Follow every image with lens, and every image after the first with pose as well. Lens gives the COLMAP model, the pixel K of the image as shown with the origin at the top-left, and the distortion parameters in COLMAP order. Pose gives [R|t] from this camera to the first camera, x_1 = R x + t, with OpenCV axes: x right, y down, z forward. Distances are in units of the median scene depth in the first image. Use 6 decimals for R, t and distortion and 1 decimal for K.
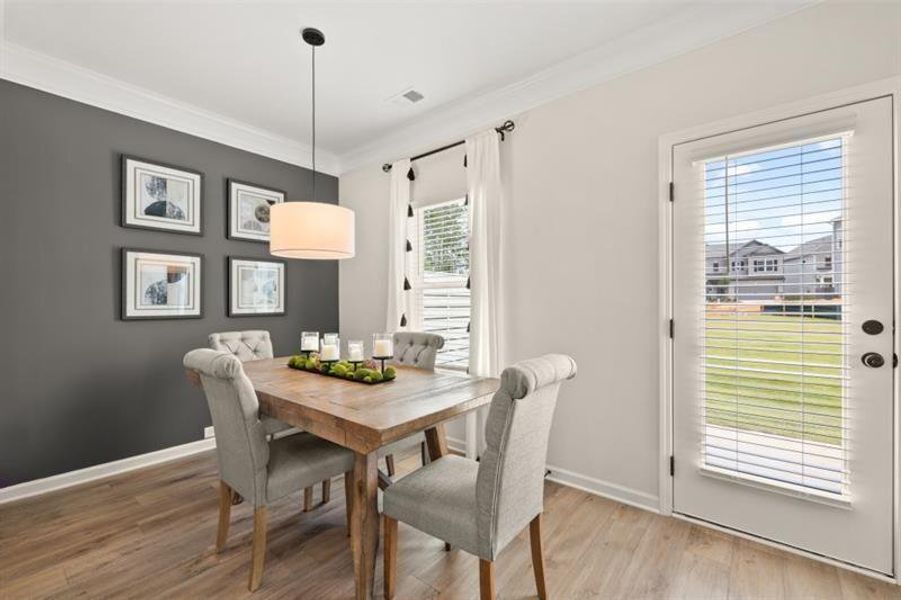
lens RADIAL K [[378.0, 0, 446.2], [0, 378.0, 301.0], [0, 0, 1]] dist [0.004898, -0.001690]
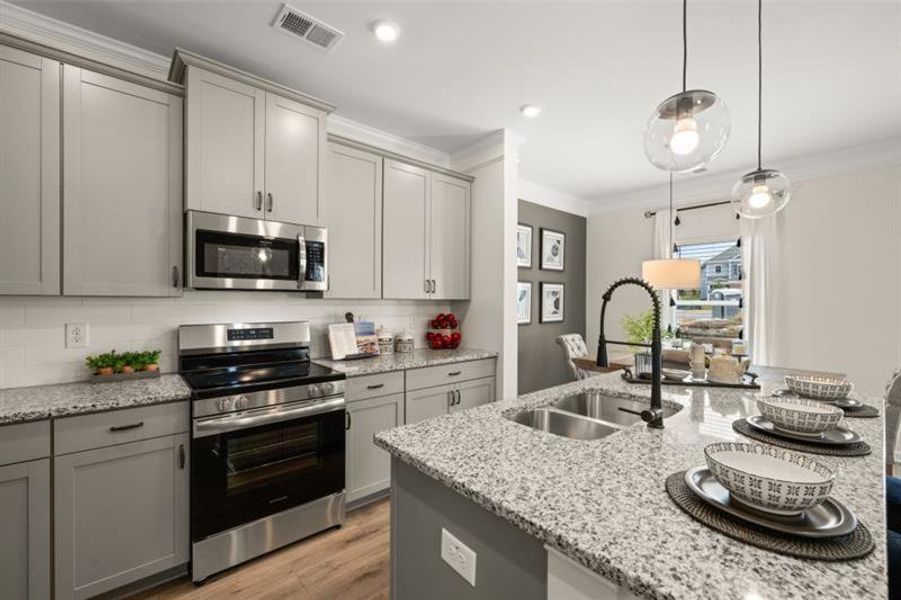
lens RADIAL K [[378.0, 0, 449.5], [0, 378.0, 301.7], [0, 0, 1]] dist [0.004898, -0.001690]
pose [[0.987469, 0.009508, -0.157523, -0.826565], [-0.008395, 0.999935, 0.007730, -0.059976], [0.157587, -0.006310, 0.987485, -0.569857]]
